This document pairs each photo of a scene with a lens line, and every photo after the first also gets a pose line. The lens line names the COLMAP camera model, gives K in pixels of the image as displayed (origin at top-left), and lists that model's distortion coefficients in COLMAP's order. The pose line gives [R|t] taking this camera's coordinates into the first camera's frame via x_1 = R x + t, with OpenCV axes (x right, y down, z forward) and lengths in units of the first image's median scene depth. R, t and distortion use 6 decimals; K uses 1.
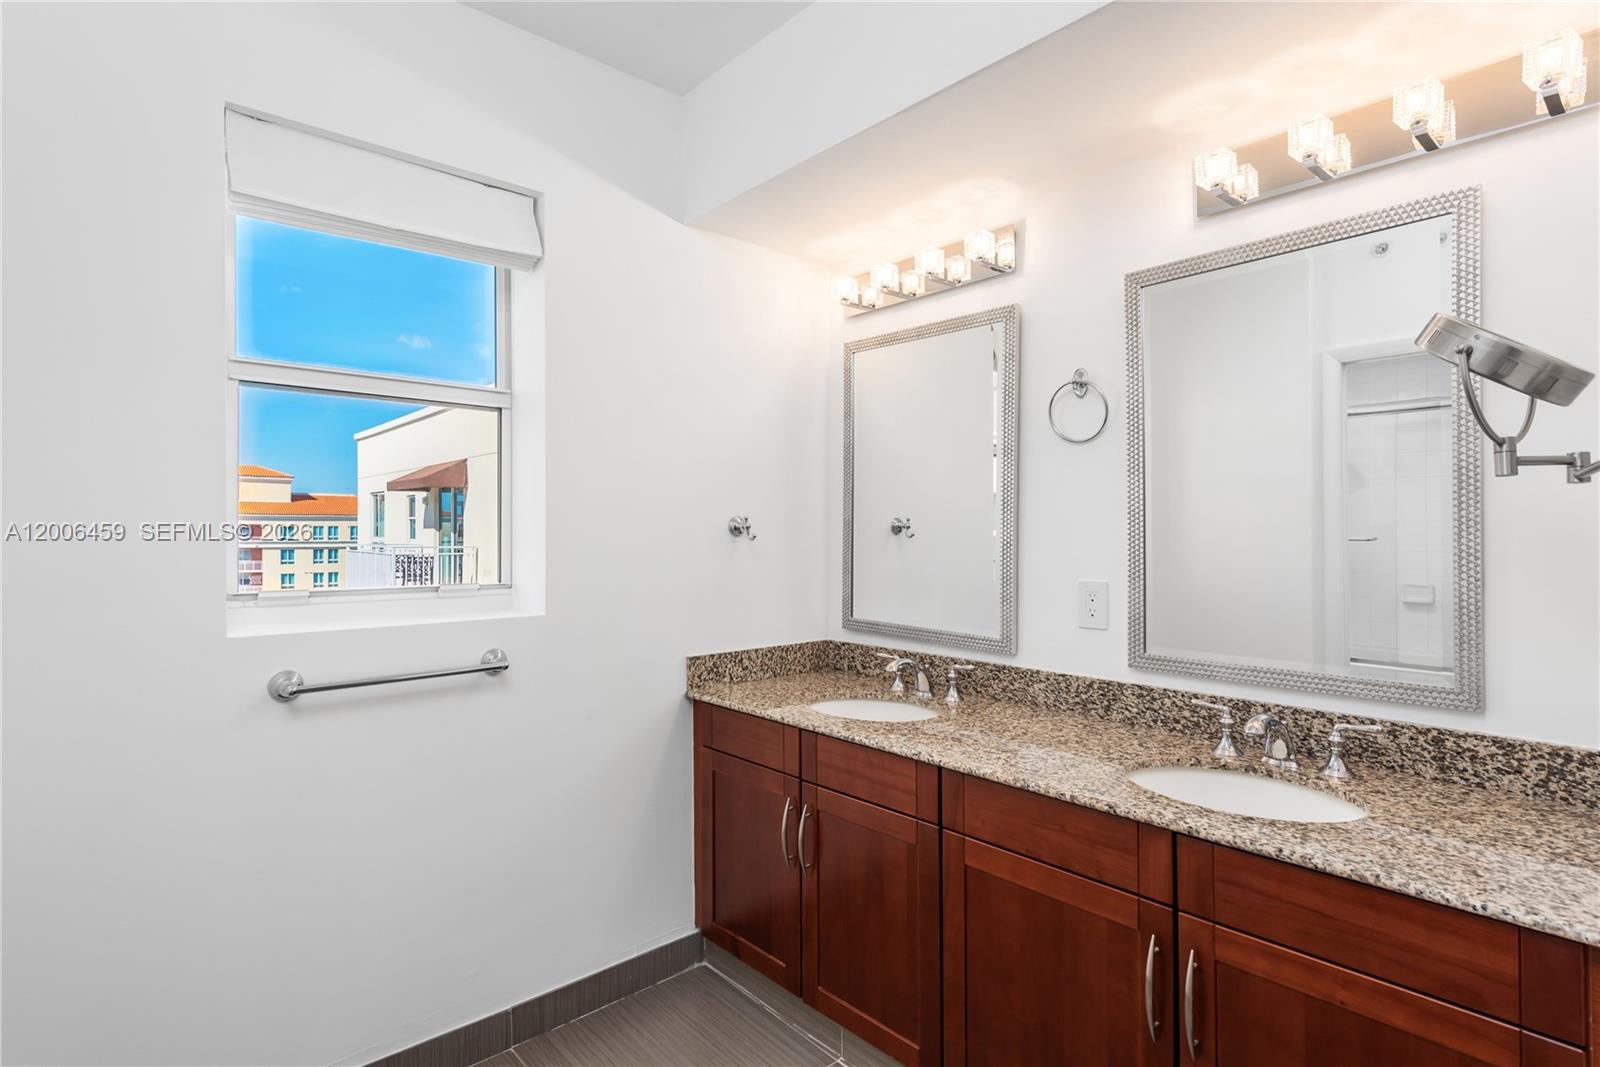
lens RADIAL K [[816.4, 0, 800.0], [0, 816.4, 533.5], [0, 0, 1]] dist [0.002136, 0.000261]
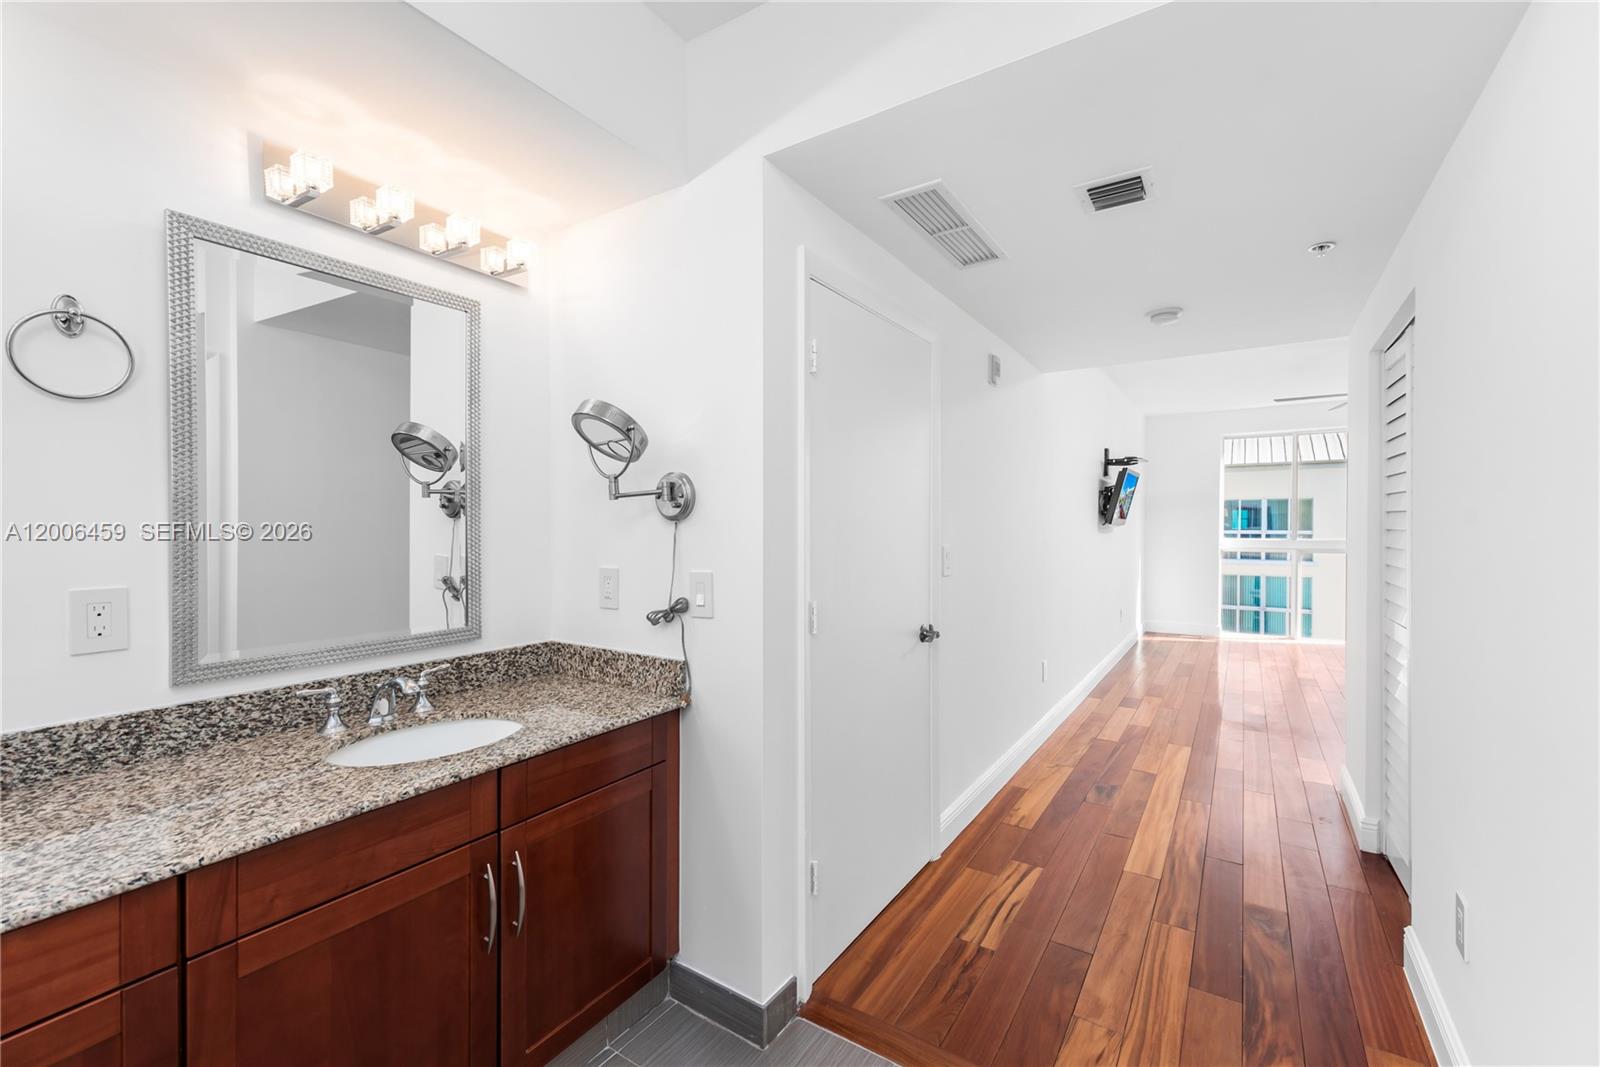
lens RADIAL K [[668.8, 0, 800.0], [0, 668.8, 533.5], [0, 0, 1]] dist [0.011454, -0.000505]
pose [[-0.271690, -0.011799, 0.962313, -0.449763], [0.001715, 0.999917, 0.012745, 0.000549], [-0.962383, 0.005113, -0.271647, 0.599155]]
